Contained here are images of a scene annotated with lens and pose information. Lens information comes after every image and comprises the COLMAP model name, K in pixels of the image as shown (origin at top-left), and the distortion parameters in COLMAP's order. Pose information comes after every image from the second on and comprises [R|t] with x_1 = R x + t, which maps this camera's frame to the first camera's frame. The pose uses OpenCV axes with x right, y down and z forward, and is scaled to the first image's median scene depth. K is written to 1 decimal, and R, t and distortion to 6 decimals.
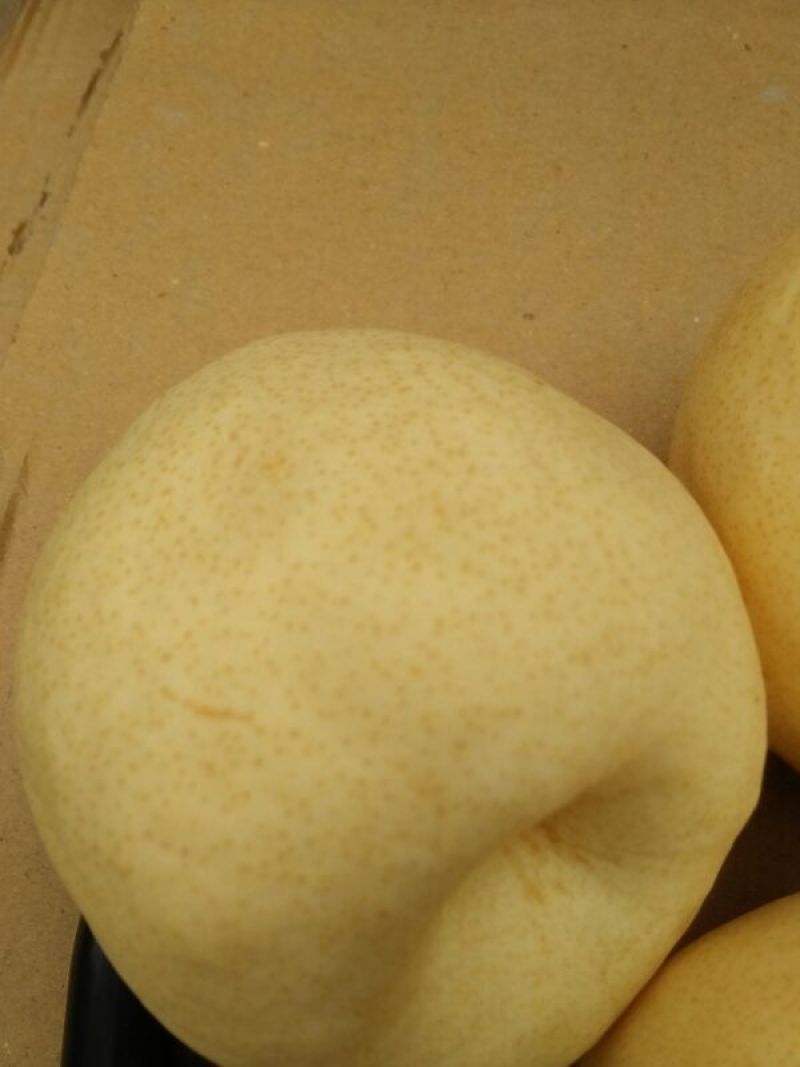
lens RADIAL K [[894.7, 0, 398.5], [0, 894.7, 504.5], [0, 0, 1]] dist [0.004498, -0.013539]
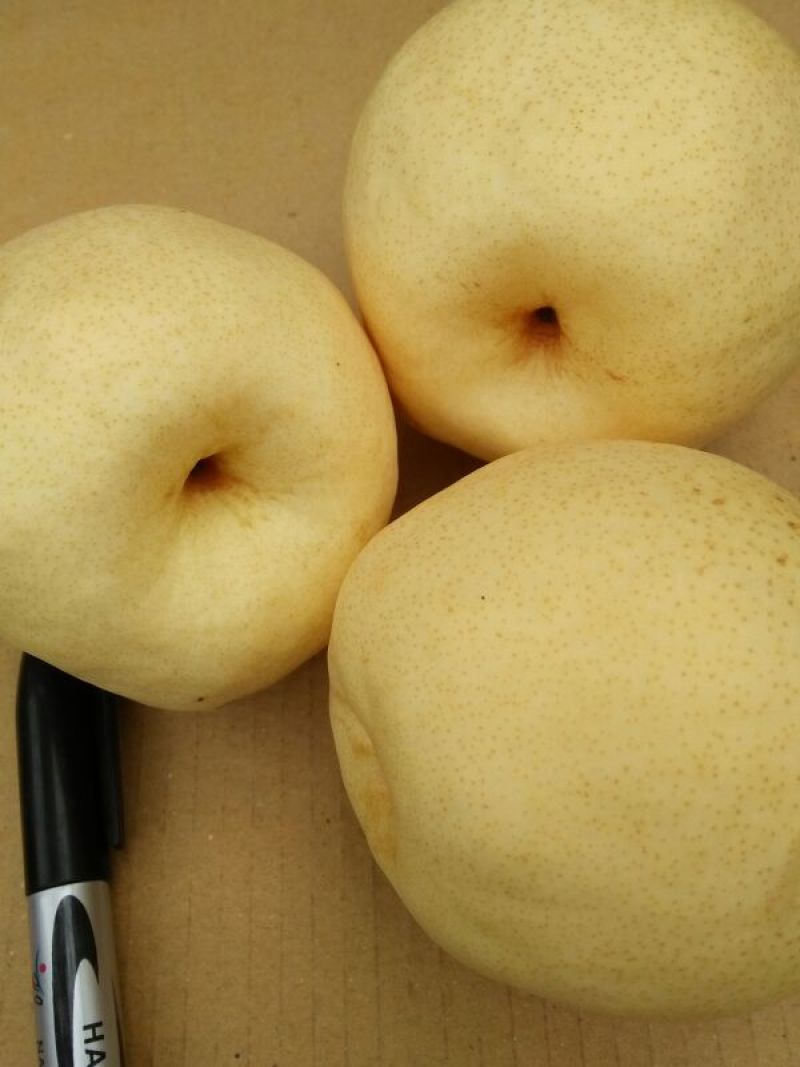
lens RADIAL K [[894.7, 0, 398.5], [0, 894.7, 504.5], [0, 0, 1]] dist [0.004498, -0.013539]
pose [[0.973209, -0.229920, -0.001338, 0.449568], [0.229897, 0.972985, 0.021148, 0.456634], [-0.003560, -0.020889, 0.999775, -0.620942]]
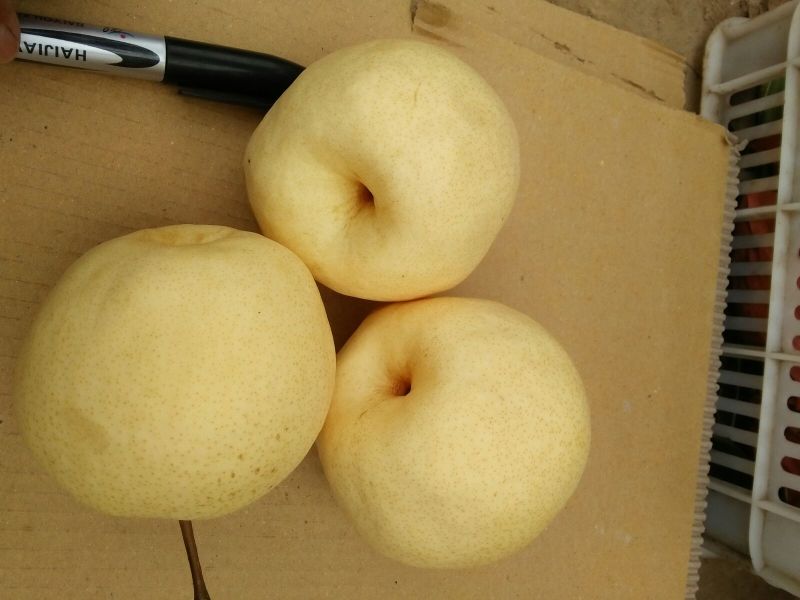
lens RADIAL K [[640.0, 0, 433.3], [0, 640.0, 304.7], [0, 0, 1]] dist [0.041330, -0.071385]
pose [[-0.009364, 0.999871, -0.013041, 0.527308], [-0.997264, -0.010294, -0.073202, 0.277399], [-0.073327, 0.012320, 0.997232, -1.239944]]
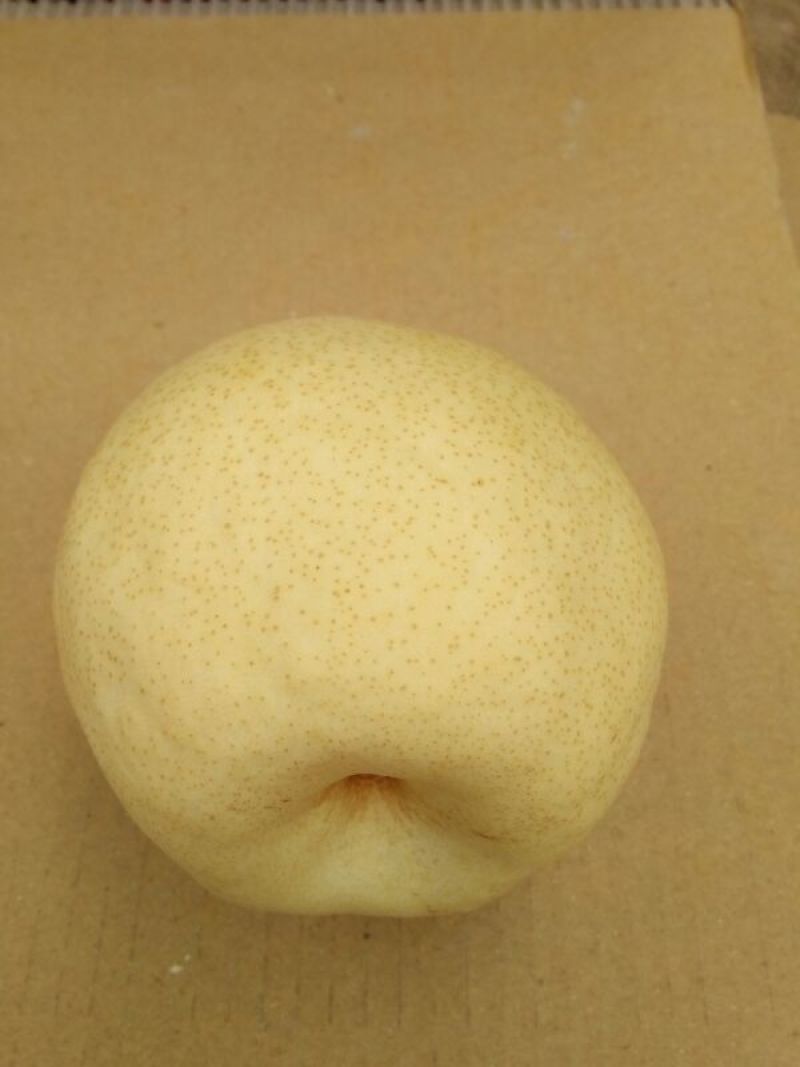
lens RADIAL K [[897.0, 0, 400.0], [0, 897.0, 533.5], [0, 0, 1]] dist [0.062779, -0.001384]
pose [[0.808382, -0.534378, 0.246897, 0.694619], [0.543430, 0.838685, 0.035949, -0.135696], [-0.226279, 0.105111, 0.968375, -0.290448]]
